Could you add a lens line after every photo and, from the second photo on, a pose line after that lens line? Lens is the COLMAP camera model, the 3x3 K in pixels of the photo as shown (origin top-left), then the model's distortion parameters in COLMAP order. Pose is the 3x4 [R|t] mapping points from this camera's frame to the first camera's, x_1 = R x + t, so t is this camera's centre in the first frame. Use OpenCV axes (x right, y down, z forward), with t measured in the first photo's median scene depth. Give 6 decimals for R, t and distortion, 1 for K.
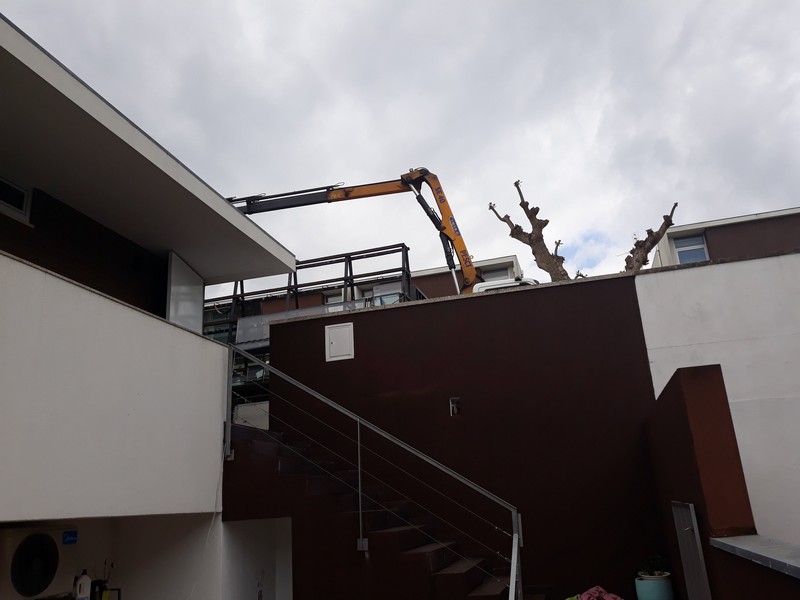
lens RADIAL K [[645.3, 0, 400.0], [0, 645.3, 300.0], [0, 0, 1]] dist [0.007716, 0.004910]
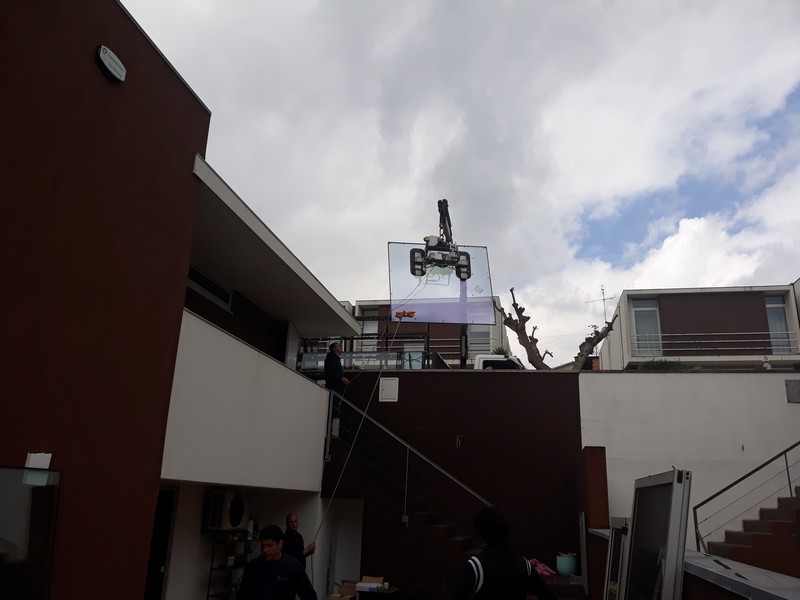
lens RADIAL K [[622.6, 0, 400.0], [0, 622.6, 300.0], [0, 0, 1]] dist [0.043889, -0.000401]
pose [[0.992965, 0.113644, 0.033249, -0.141540], [-0.113515, 0.993520, -0.005736, -0.144042], [-0.033685, 0.001922, 0.999431, -0.502019]]
